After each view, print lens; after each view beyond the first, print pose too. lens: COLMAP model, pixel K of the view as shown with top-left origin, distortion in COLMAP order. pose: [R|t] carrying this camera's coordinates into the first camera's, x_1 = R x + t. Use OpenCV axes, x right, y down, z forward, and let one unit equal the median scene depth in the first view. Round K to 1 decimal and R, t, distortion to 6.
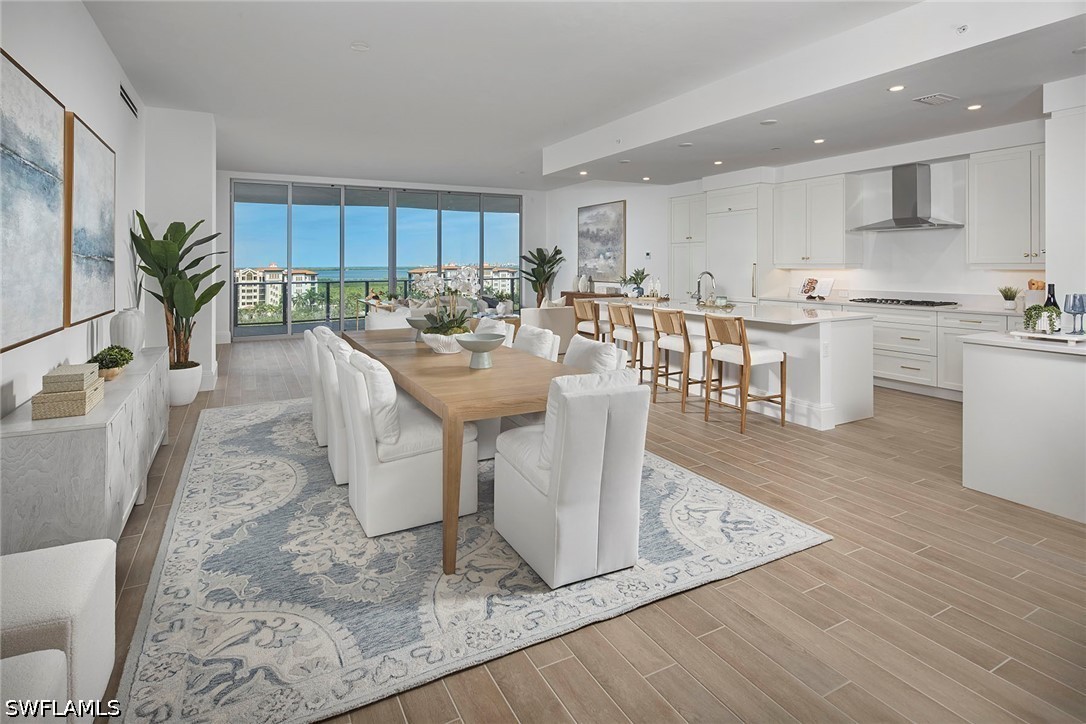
lens RADIAL K [[558.2, 0, 496.2], [0, 558.2, 263.5], [0, 0, 1]] dist [0.000210, -0.000788]
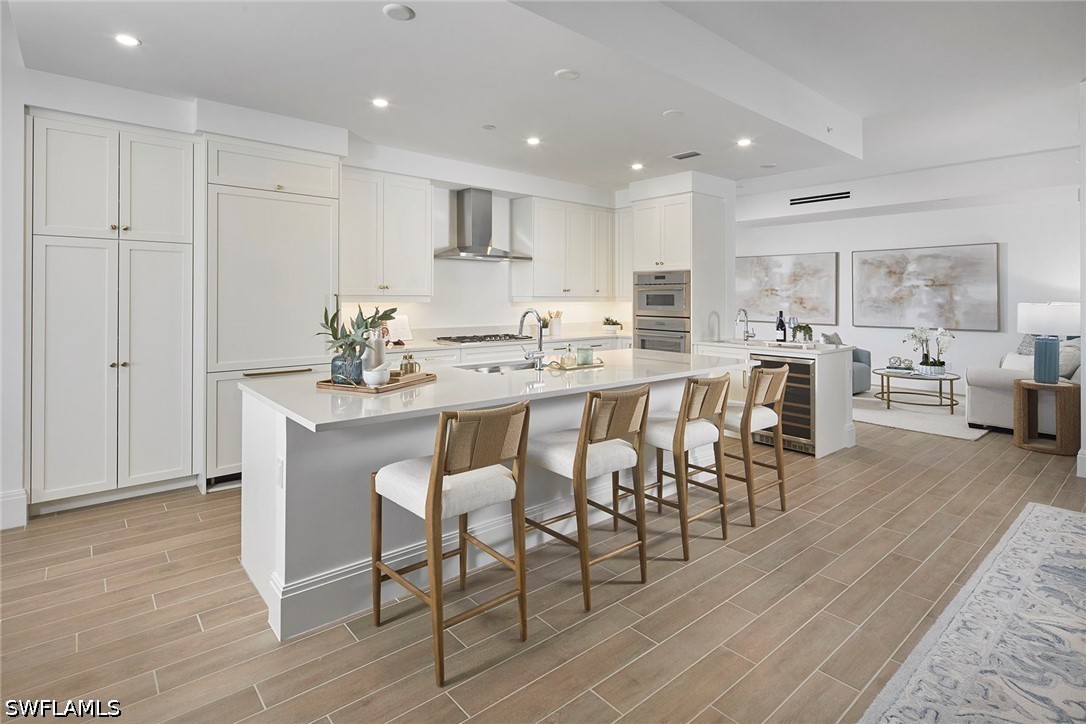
lens RADIAL K [[522.5, 0, 540.6], [0, 522.5, 299.5], [0, 0, 1]] dist [0.001249, -0.000664]
pose [[-0.224167, 0.001070, 0.974550, -0.201073], [-0.005346, 0.999983, -0.002328, 0.009526], [-0.974536, -0.005731, -0.224157, 1.426043]]
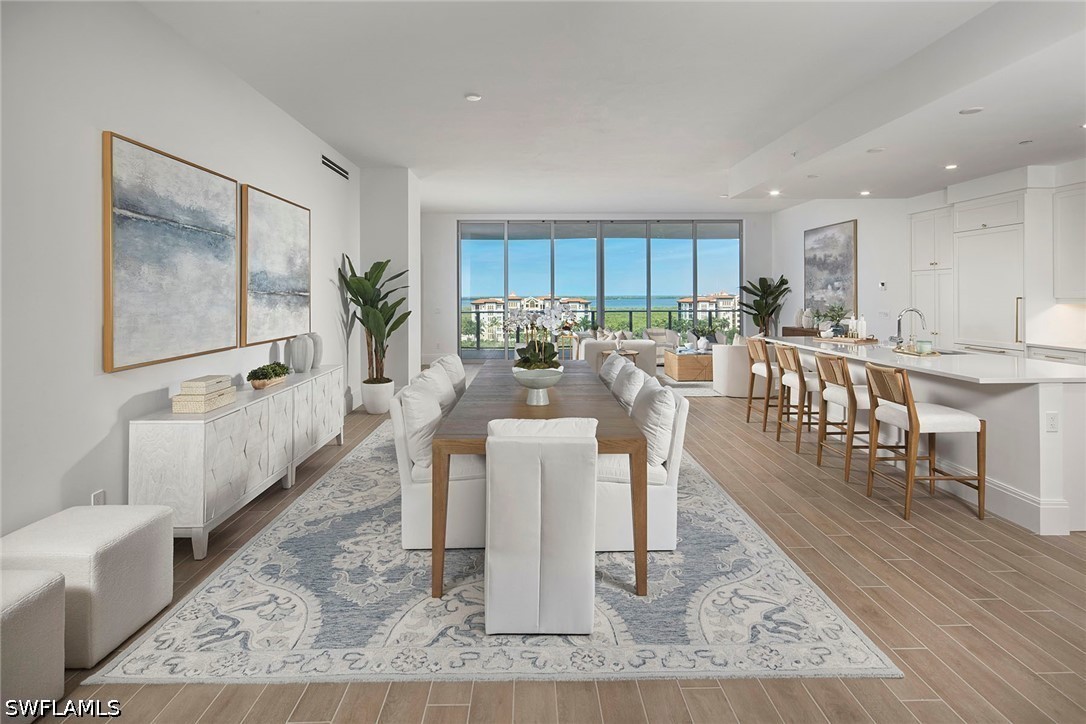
lens RADIAL K [[556.4, 0, 526.5], [0, 556.4, 290.4], [0, 0, 1]] dist [0.000580, -0.000172]
pose [[0.899468, -0.001707, -0.436982, 0.284294], [0.000458, 0.999996, -0.002965, -0.010069], [0.436986, 0.002466, 0.899465, 0.069942]]
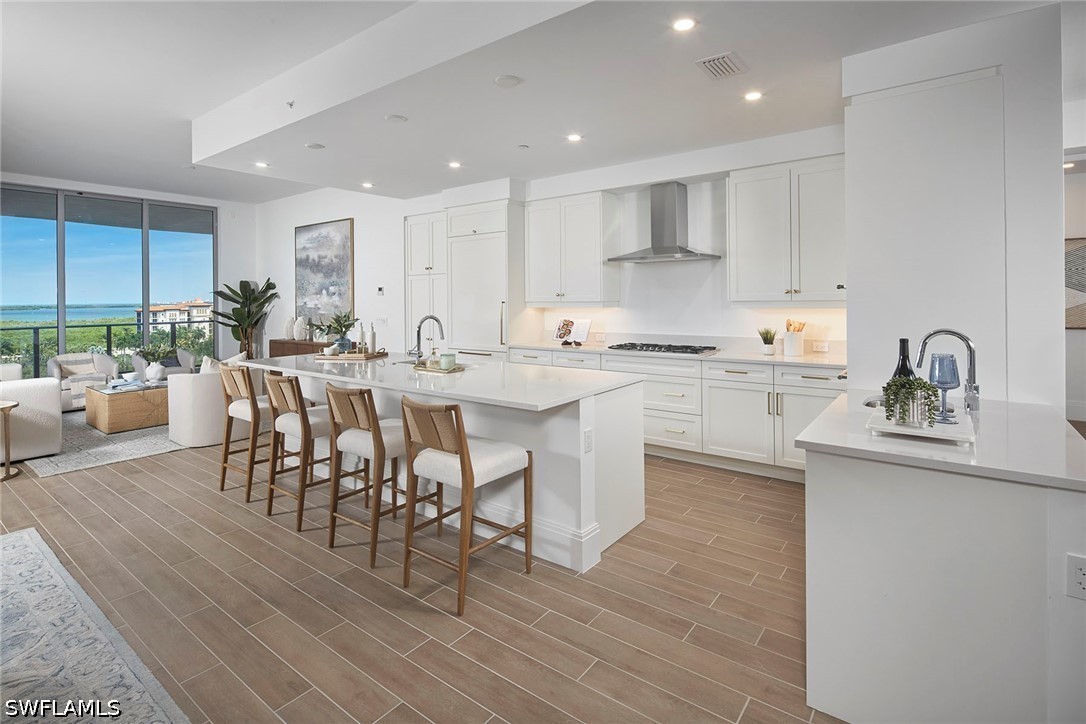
lens RADIAL K [[522.5, 0, 540.6], [0, 522.5, 299.5], [0, 0, 1]] dist [0.001249, -0.000664]
pose [[0.893577, -0.004764, 0.448884, 0.262724], [0.003994, 0.999988, 0.002661, -0.006807], [-0.448892, -0.000585, 0.893586, 0.468919]]
